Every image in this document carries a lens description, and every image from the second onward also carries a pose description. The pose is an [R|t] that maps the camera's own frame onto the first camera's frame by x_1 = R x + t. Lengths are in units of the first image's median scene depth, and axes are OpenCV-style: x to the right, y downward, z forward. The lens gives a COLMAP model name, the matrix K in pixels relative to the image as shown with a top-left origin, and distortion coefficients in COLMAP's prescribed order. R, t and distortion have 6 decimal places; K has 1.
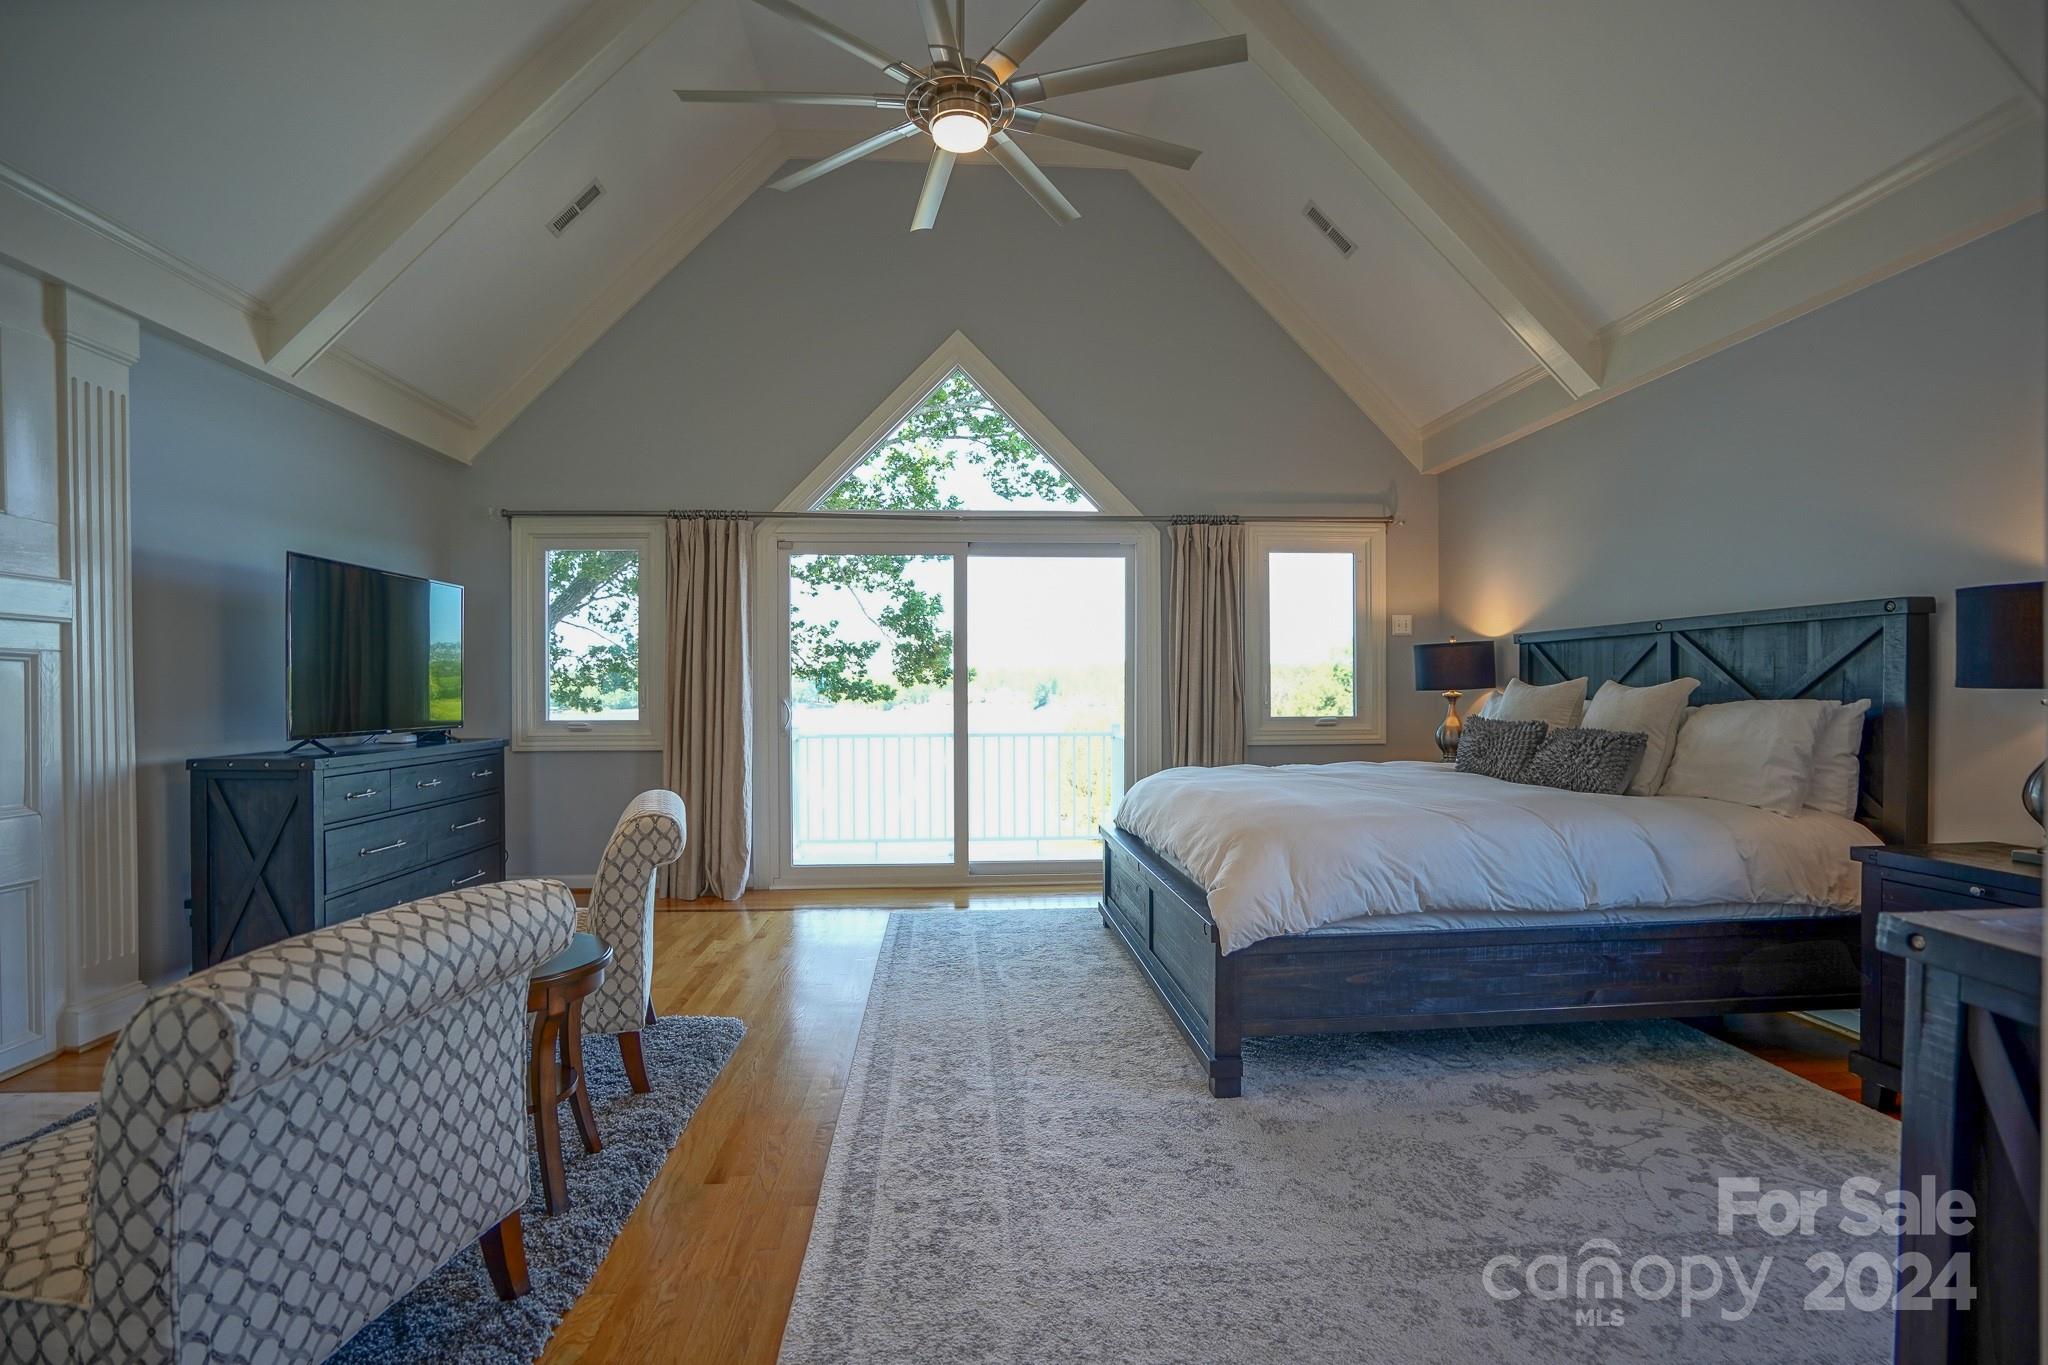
lens RADIAL K [[993.5, 0, 1014.1], [0, 993.5, 682.5], [0, 0, 1]] dist [-0.034967, 0.000519]
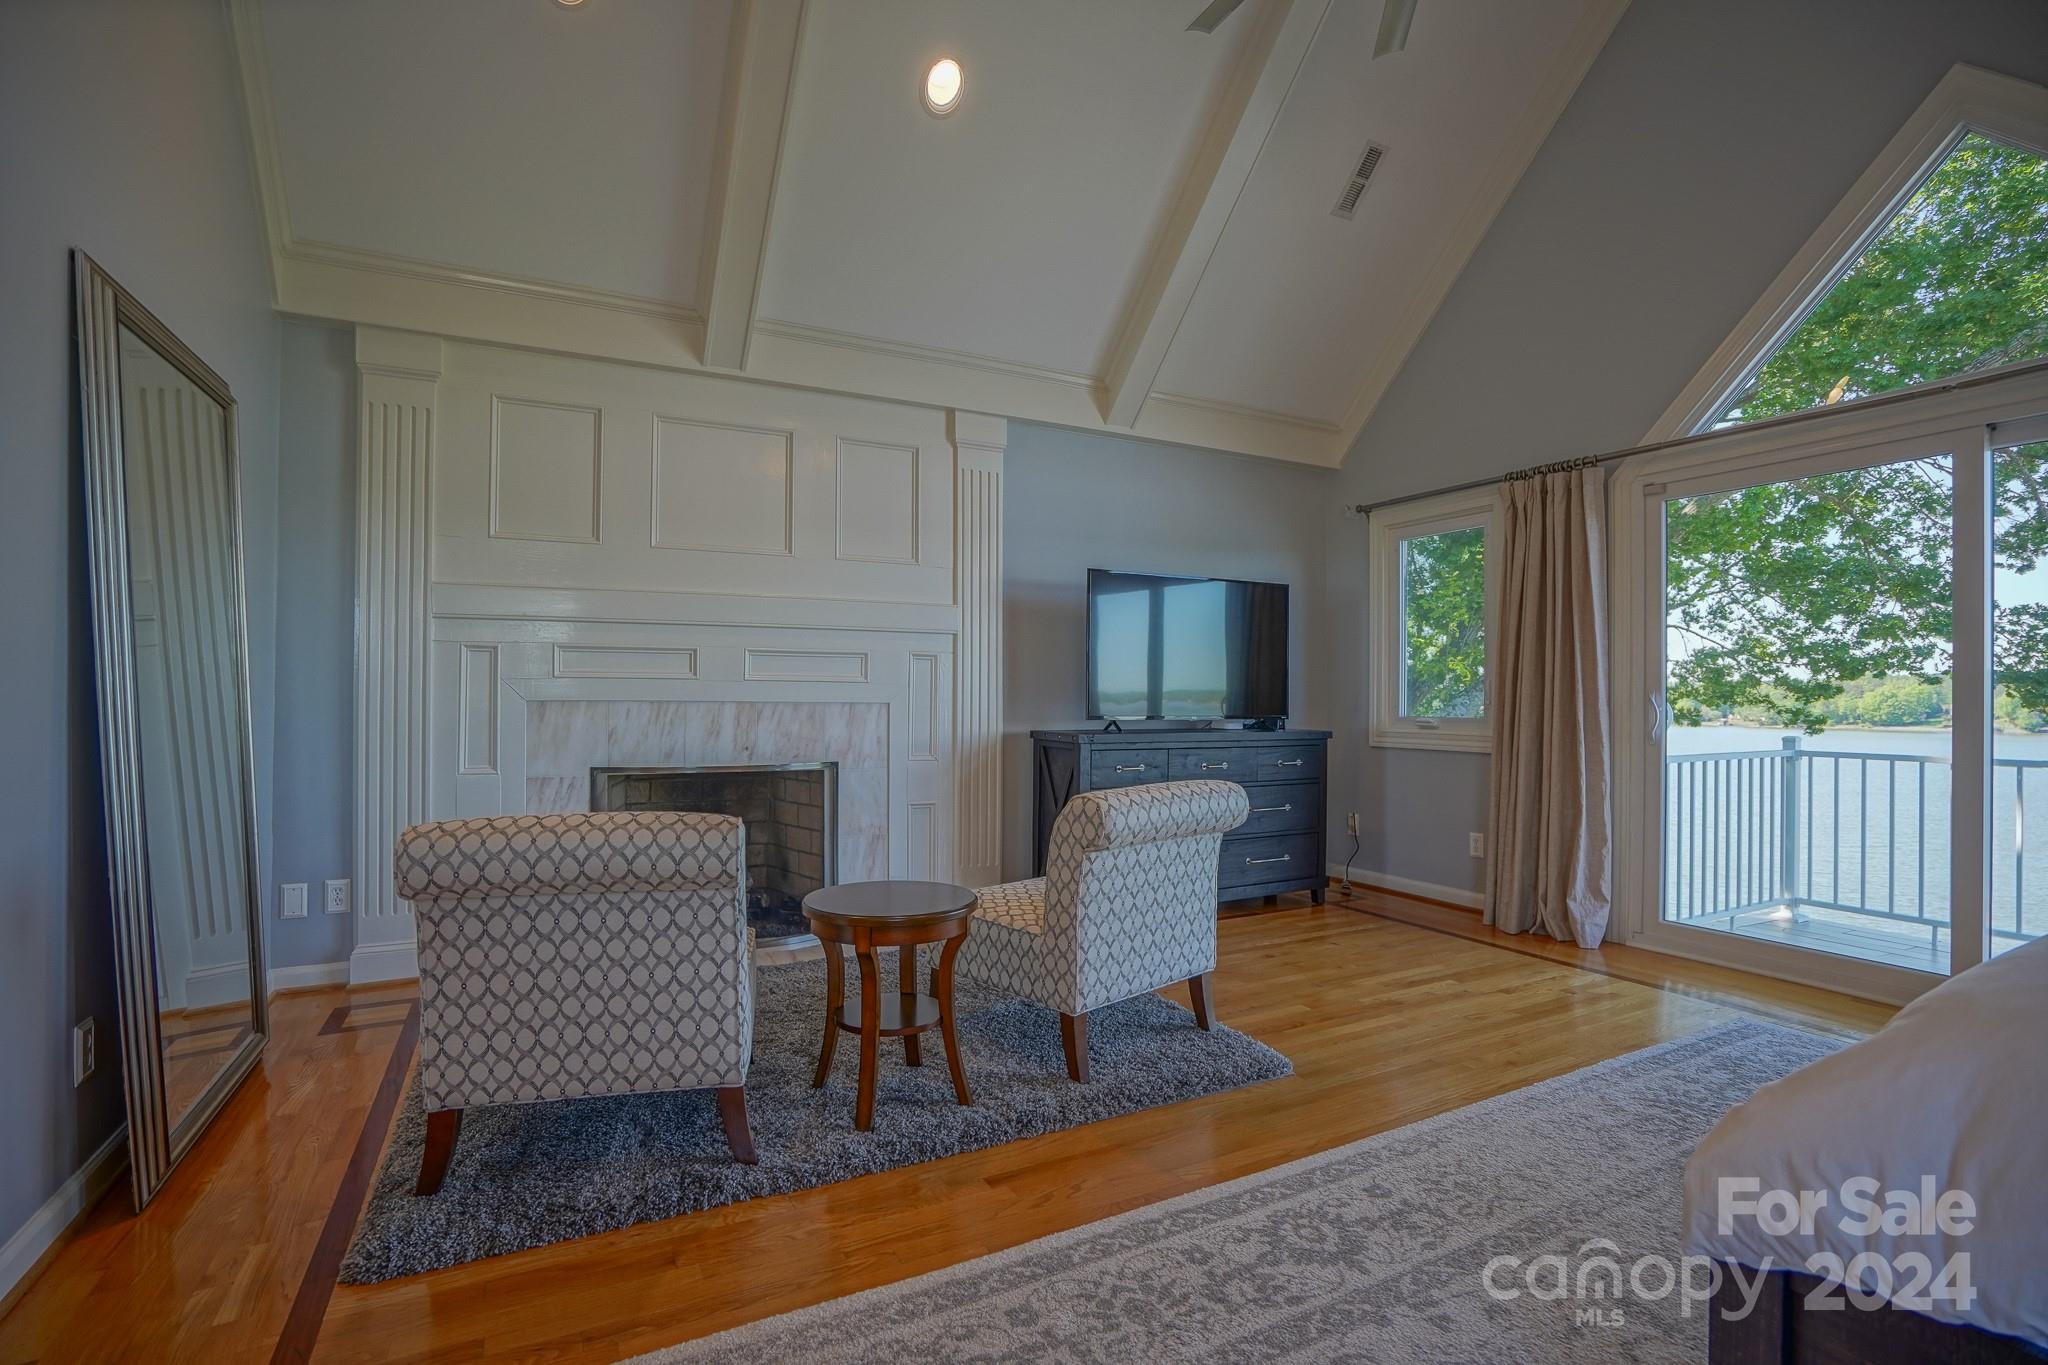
lens RADIAL K [[949.0, 0, 997.1], [0, 949.0, 694.5], [0, 0, 1]] dist [-0.047165, 0.014948]
pose [[0.389253, 0.005442, -0.921115, 0.237573], [-0.000588, 0.999984, 0.005660, 0.013529], [0.921131, -0.001662, 0.389250, 0.290594]]
